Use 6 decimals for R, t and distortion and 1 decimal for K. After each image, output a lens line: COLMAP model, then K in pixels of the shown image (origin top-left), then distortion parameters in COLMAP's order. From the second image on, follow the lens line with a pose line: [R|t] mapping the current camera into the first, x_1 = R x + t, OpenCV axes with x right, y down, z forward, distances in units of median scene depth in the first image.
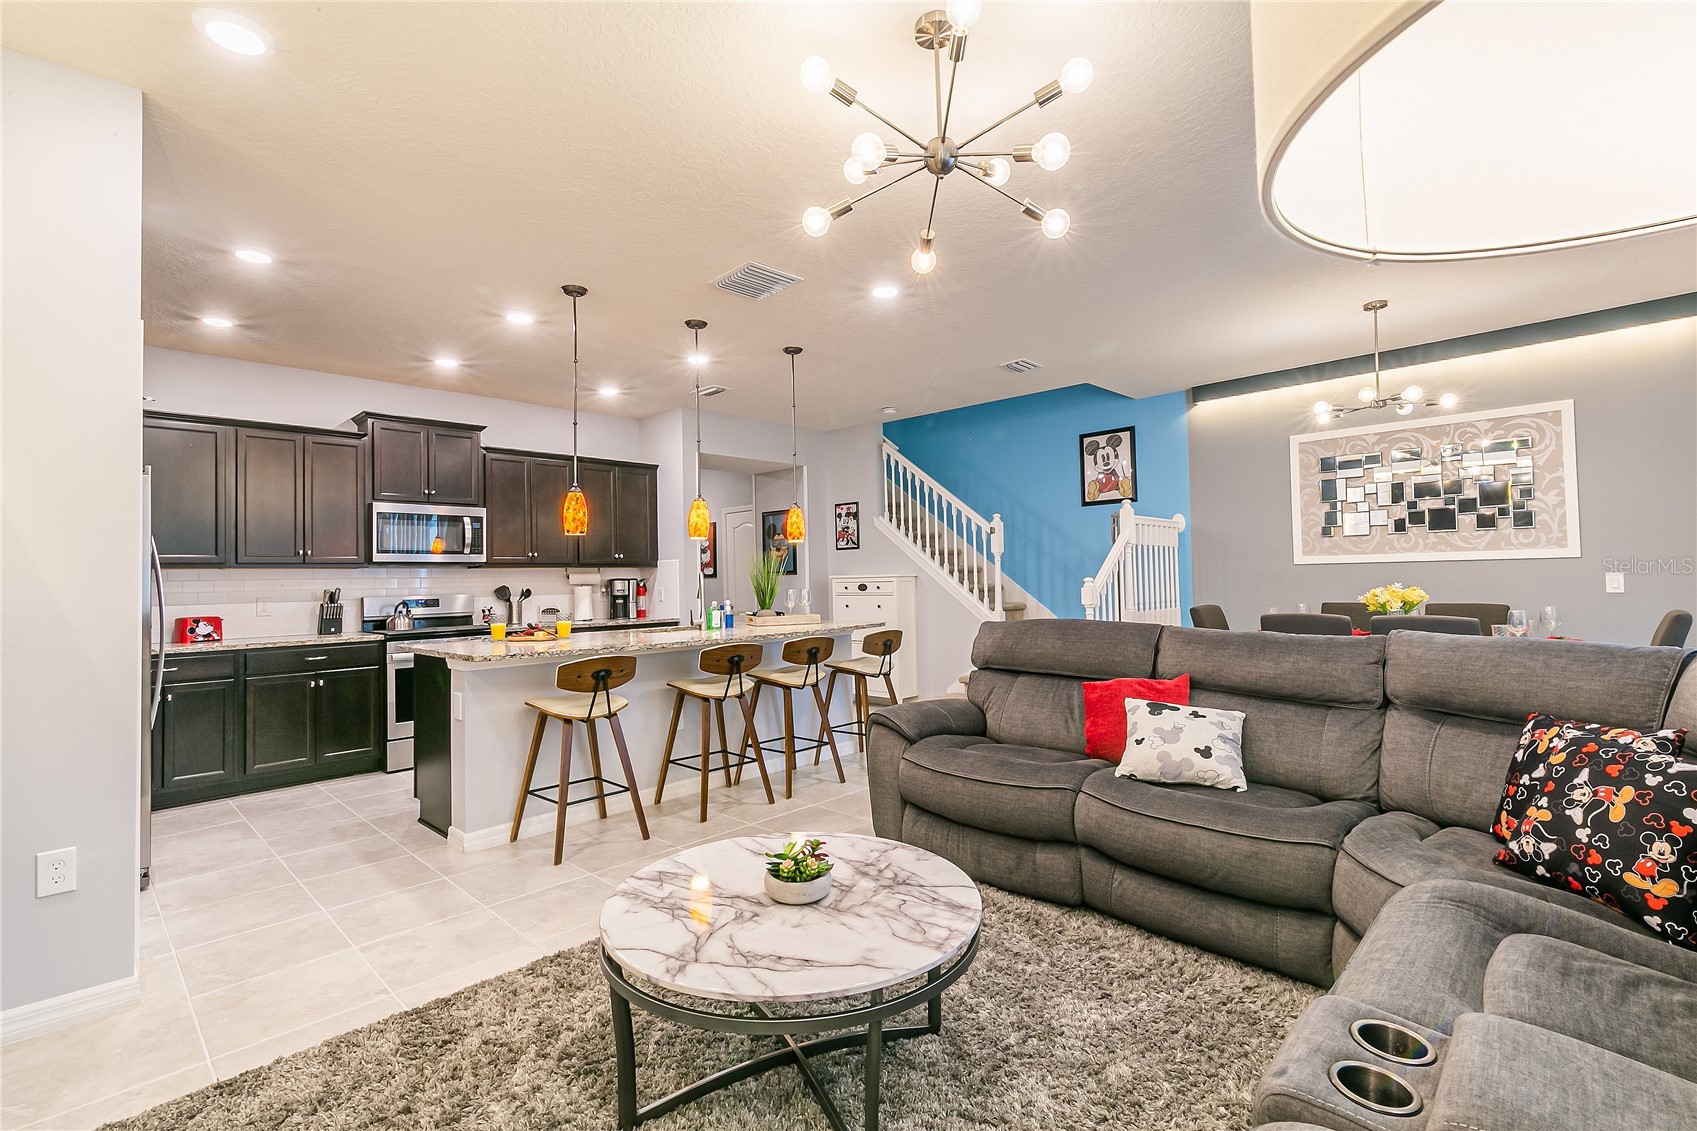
lens RADIAL K [[771.3, 0, 844.9], [0, 771.3, 559.3], [0, 0, 1]] dist [0.000695, -0.000964]
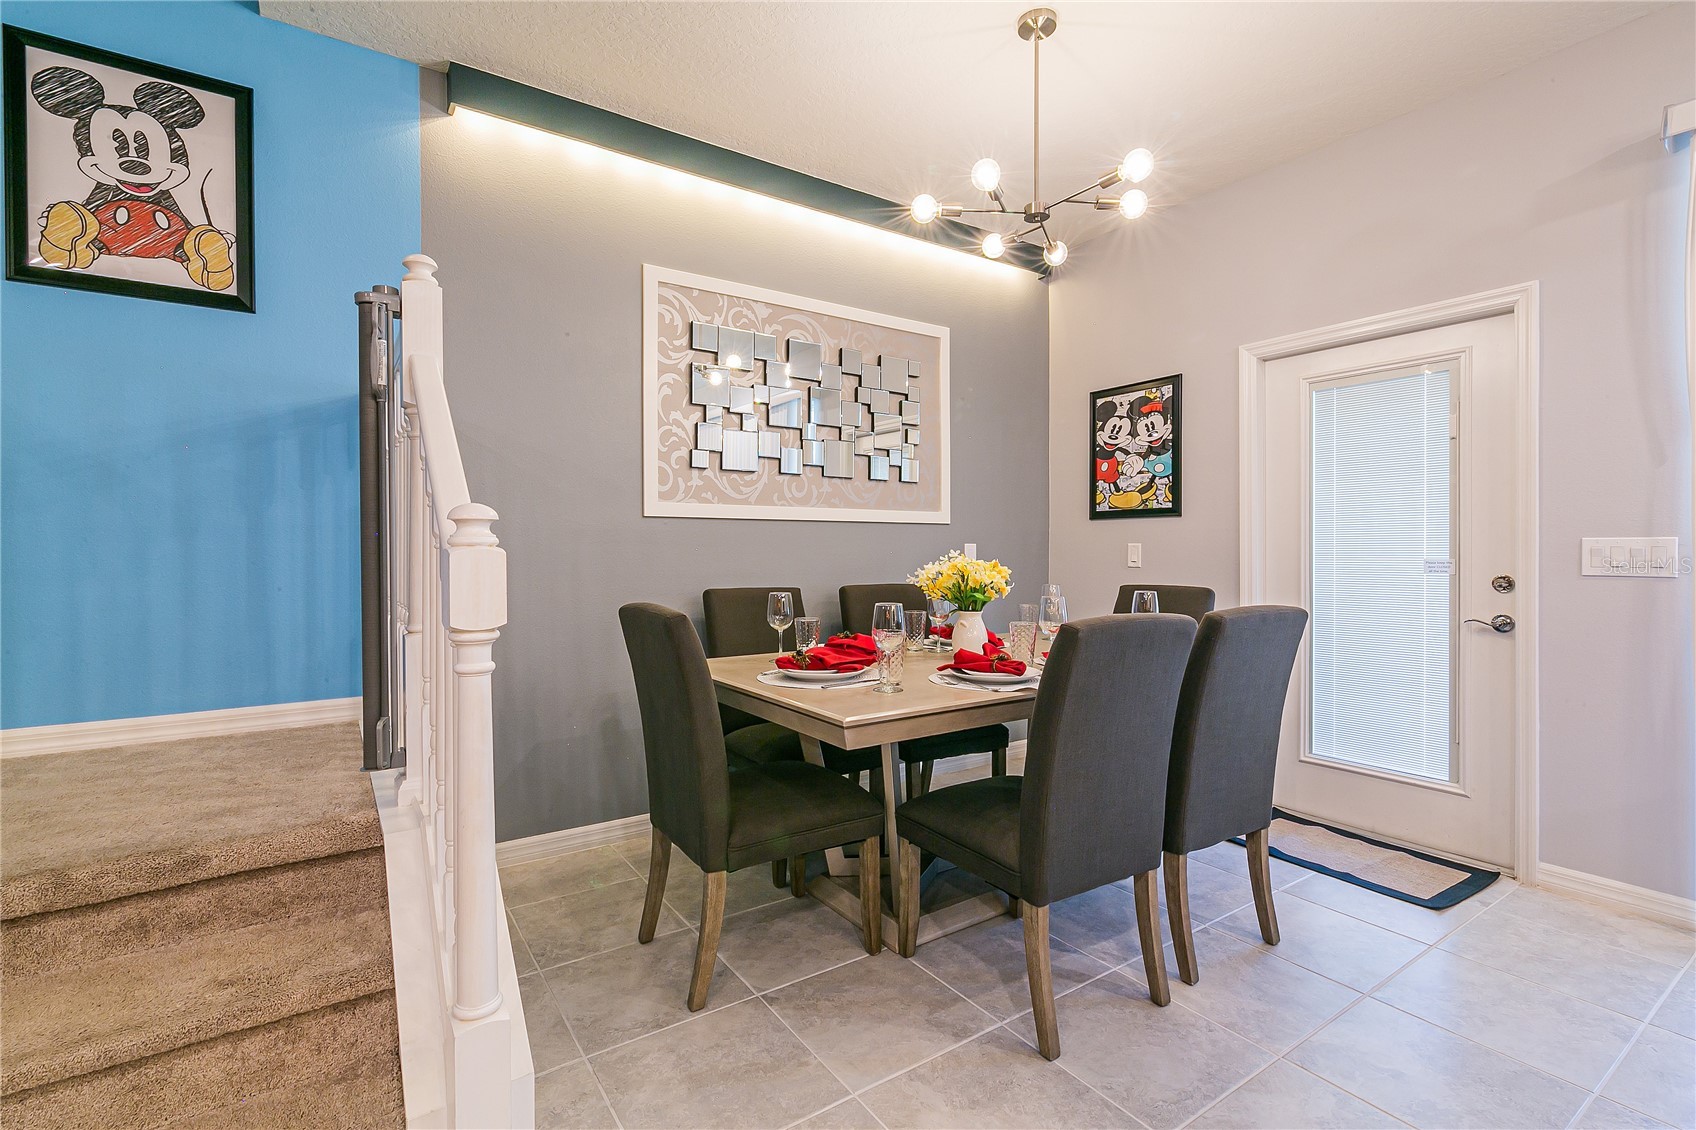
lens RADIAL K [[770.9, 0, 842.9], [0, 770.9, 558.1], [0, 0, 1]] dist [0.000695, -0.000964]
pose [[0.204096, 0.011843, 0.978879, 0.127243], [-0.028585, 0.999573, -0.006133, 0.038616], [-0.978533, -0.026729, 0.204348, 0.880283]]
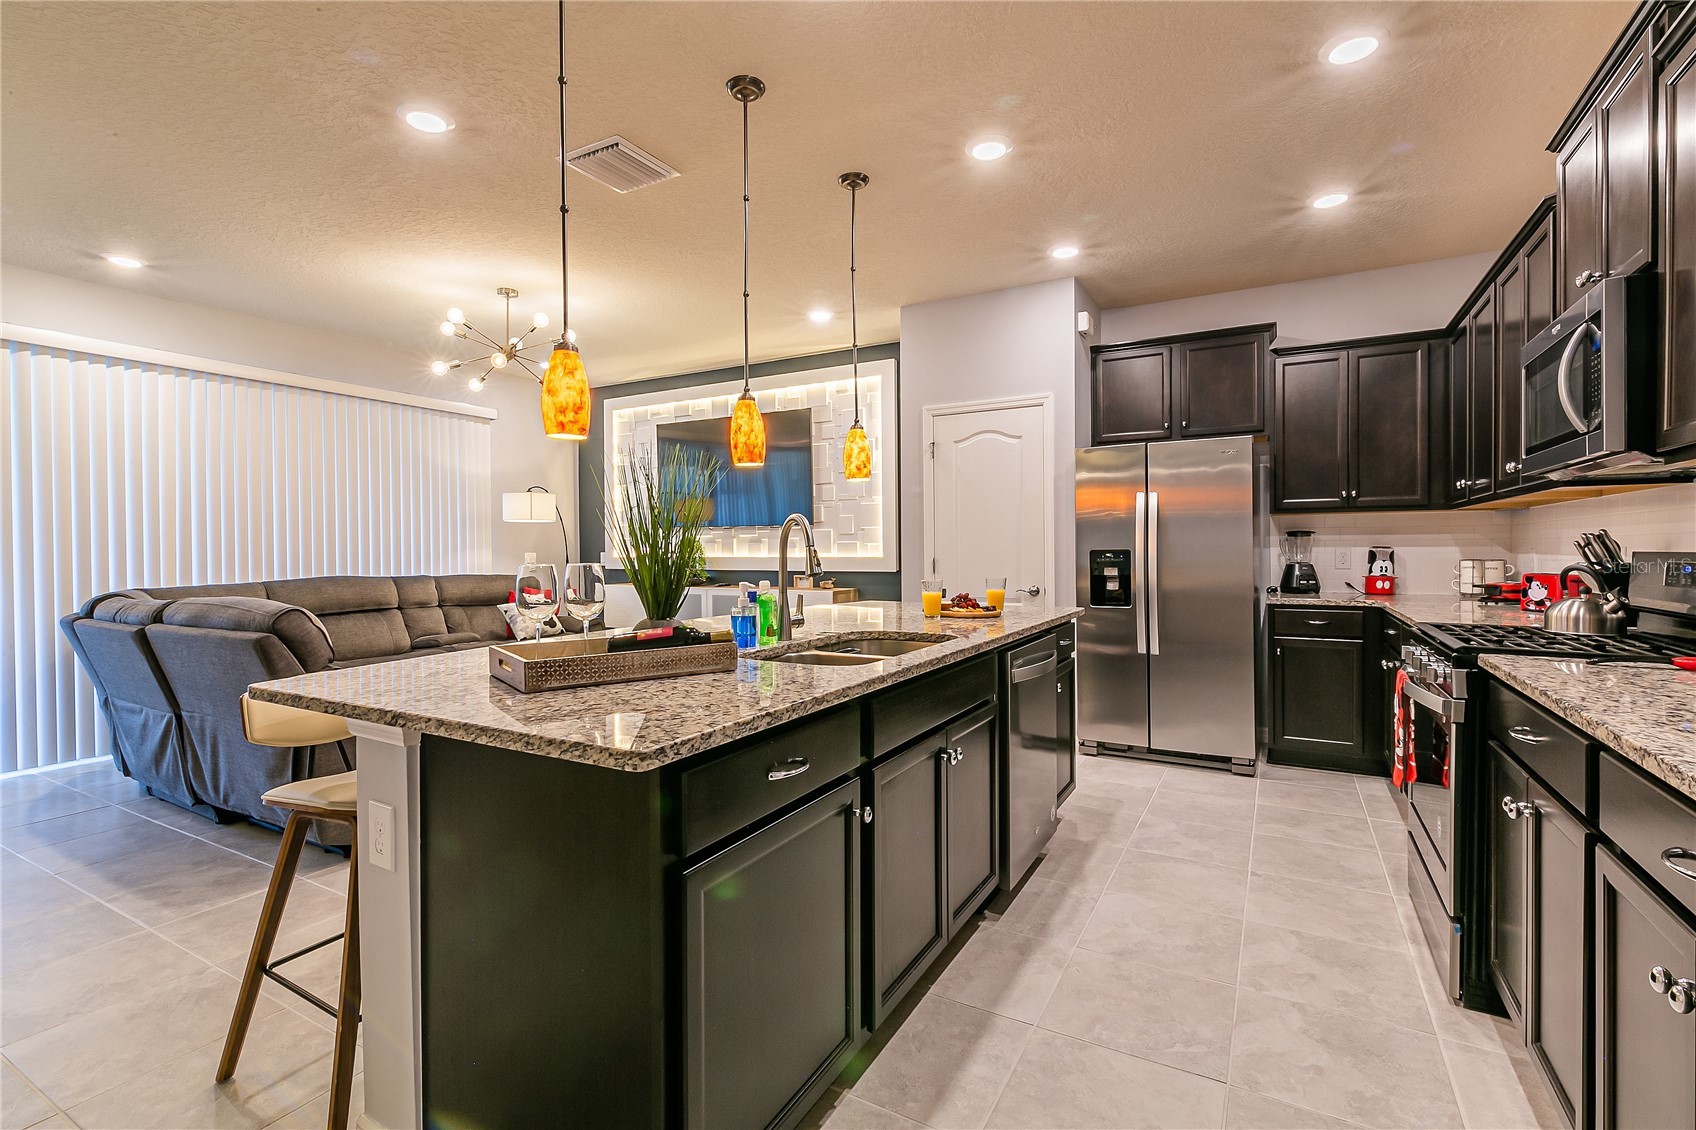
lens RADIAL K [[770.9, 0, 851.1], [0, 770.9, 558.1], [0, 0, 1]] dist [0.000695, -0.000964]
pose [[-0.964099, 0.030611, -0.263772, -0.090561], [0.034331, 0.999365, -0.009506, 0.046170], [0.263313, -0.018220, -0.964538, 1.388191]]
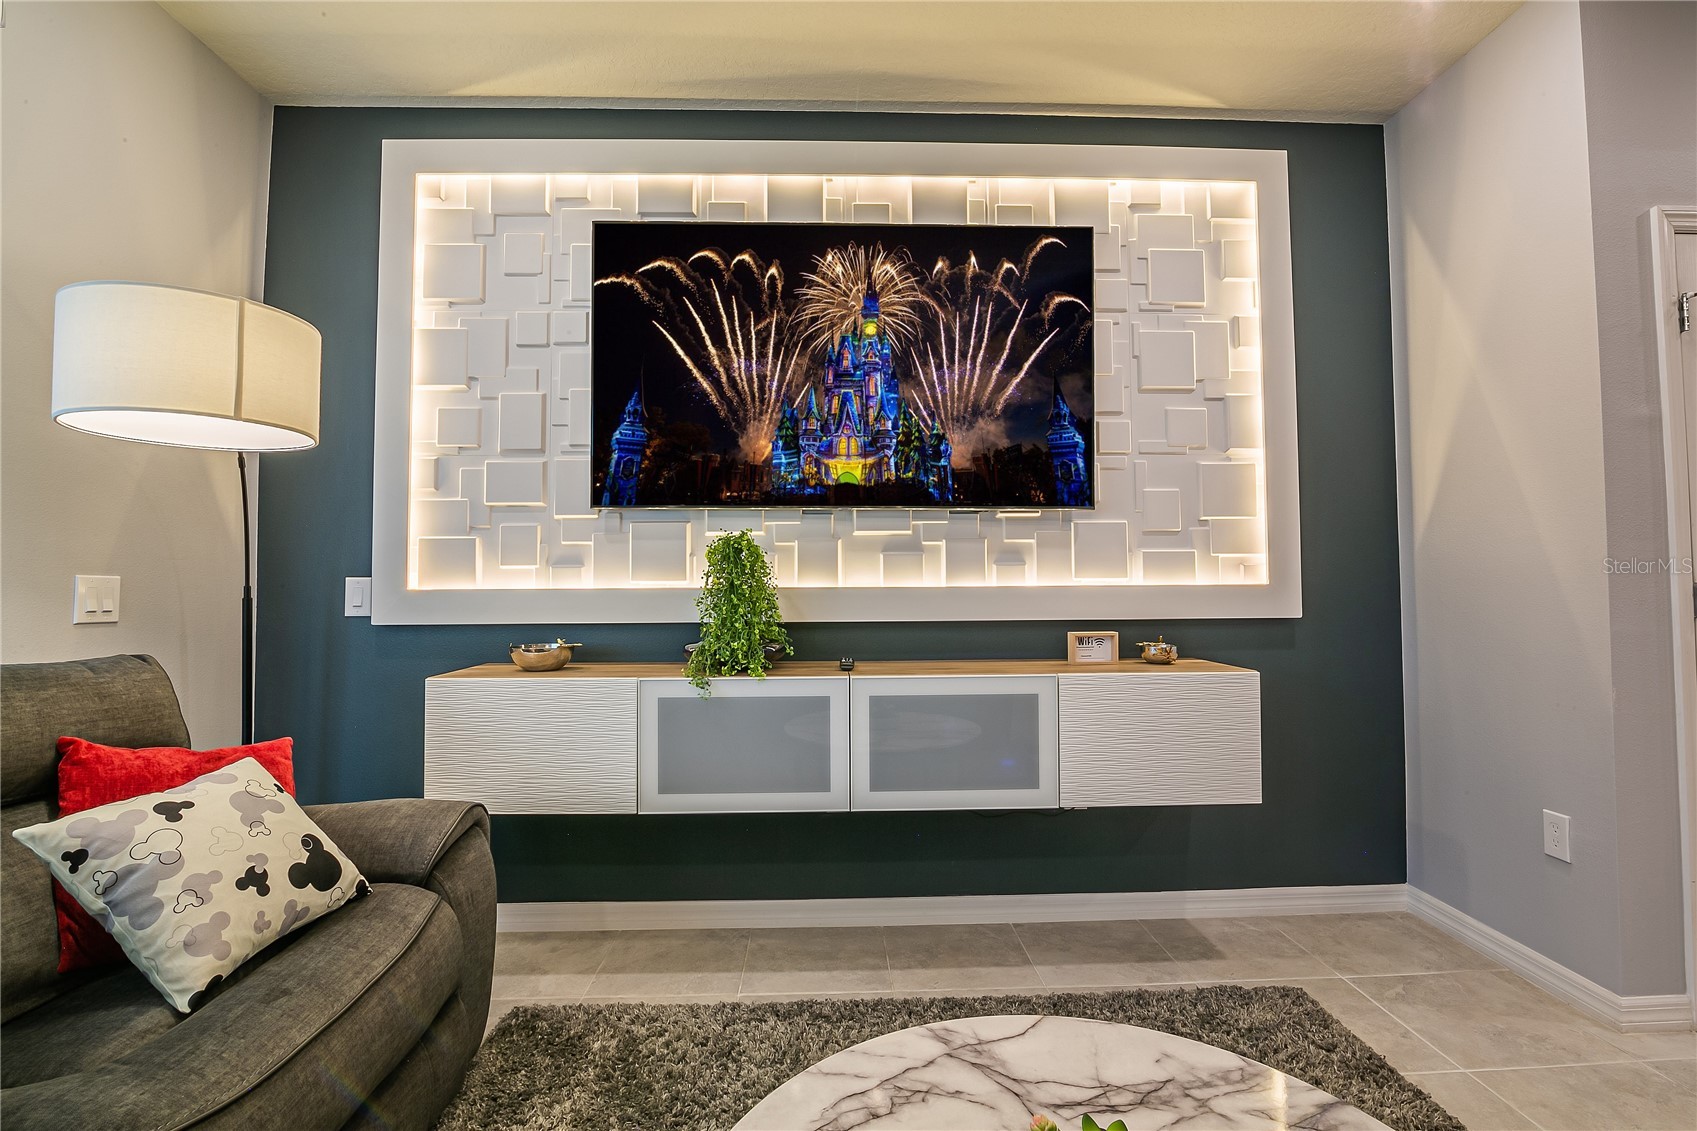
lens RADIAL K [[771.3, 0, 852.9], [0, 771.3, 561.7], [0, 0, 1]] dist [0.000695, -0.000964]
pose [[-0.689654, 0.004223, -0.724127, 0.117123], [0.041126, 0.998597, -0.033344, 0.025882], [0.722970, -0.052777, -0.688861, 0.442070]]
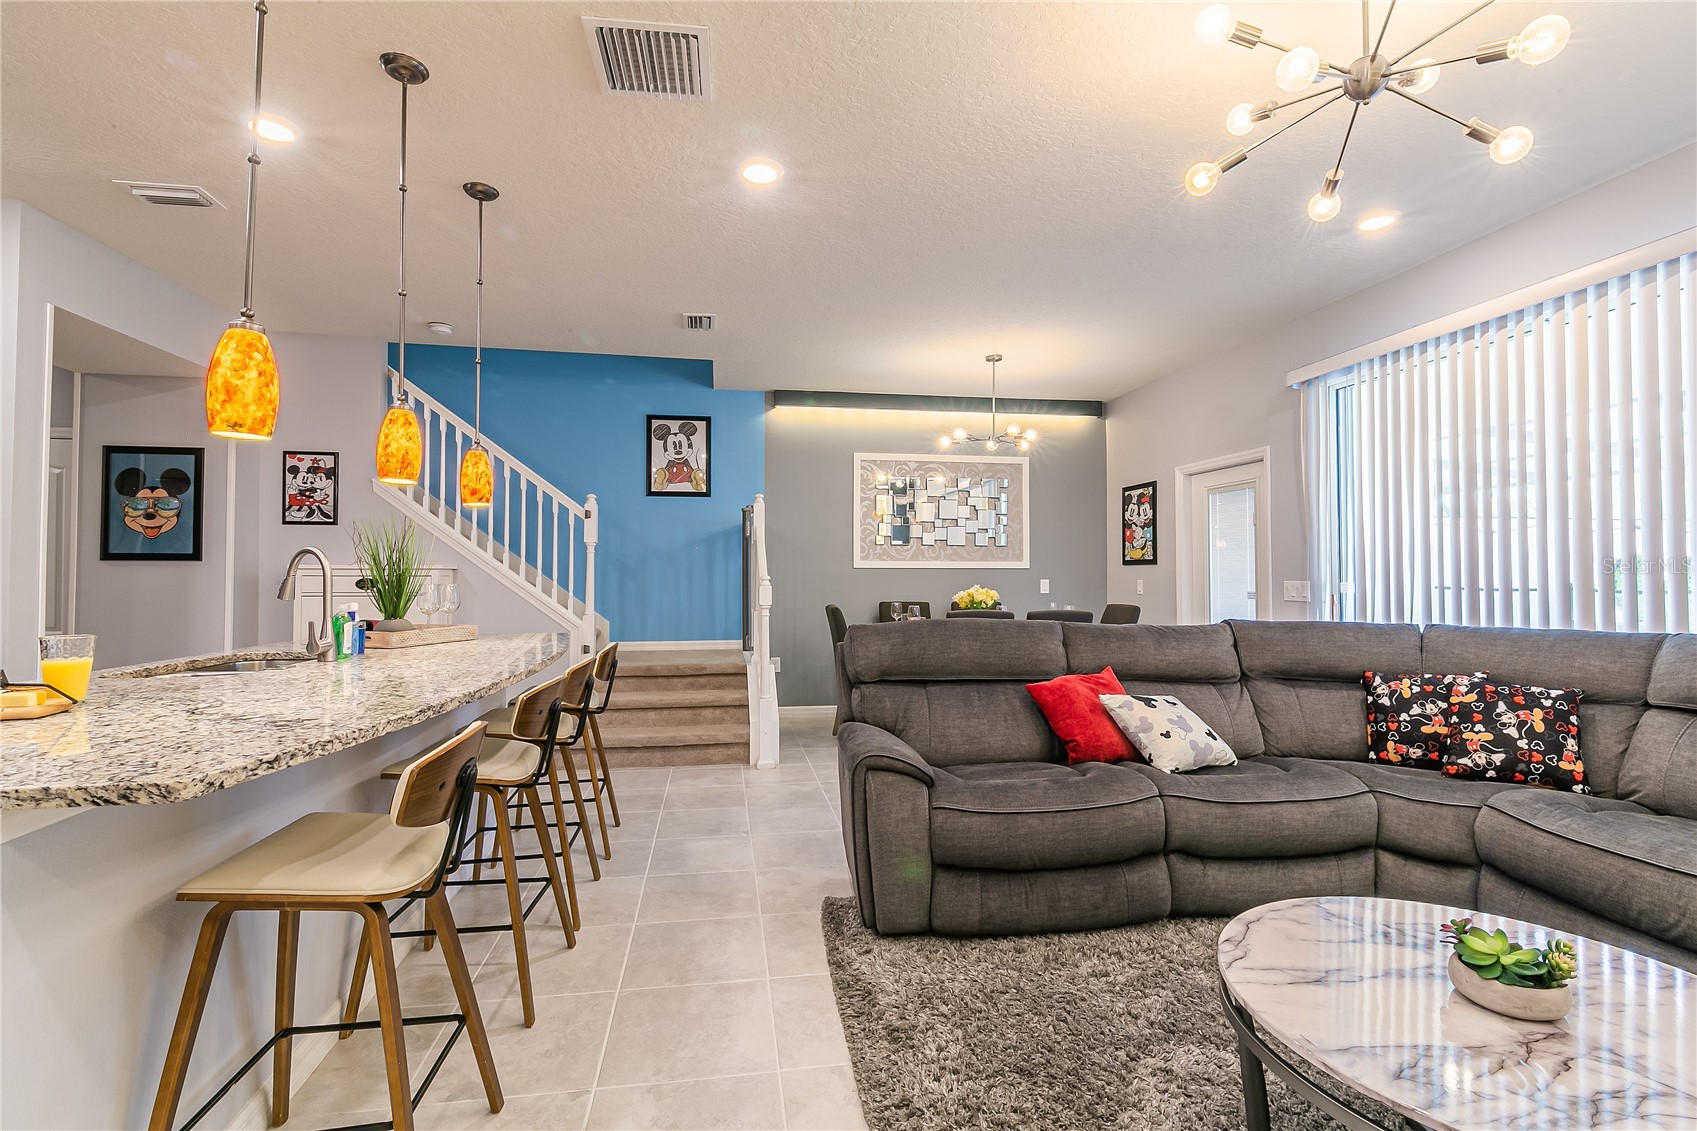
lens RADIAL K [[771.3, 0, 848.2], [0, 771.3, 560.9], [0, 0, 1]] dist [0.000695, -0.000964]
pose [[0.591302, 0.036574, 0.805621, -0.372126], [-0.034746, 0.999199, -0.019859, 0.022275], [-0.805702, -0.016250, 0.592099, 0.394952]]
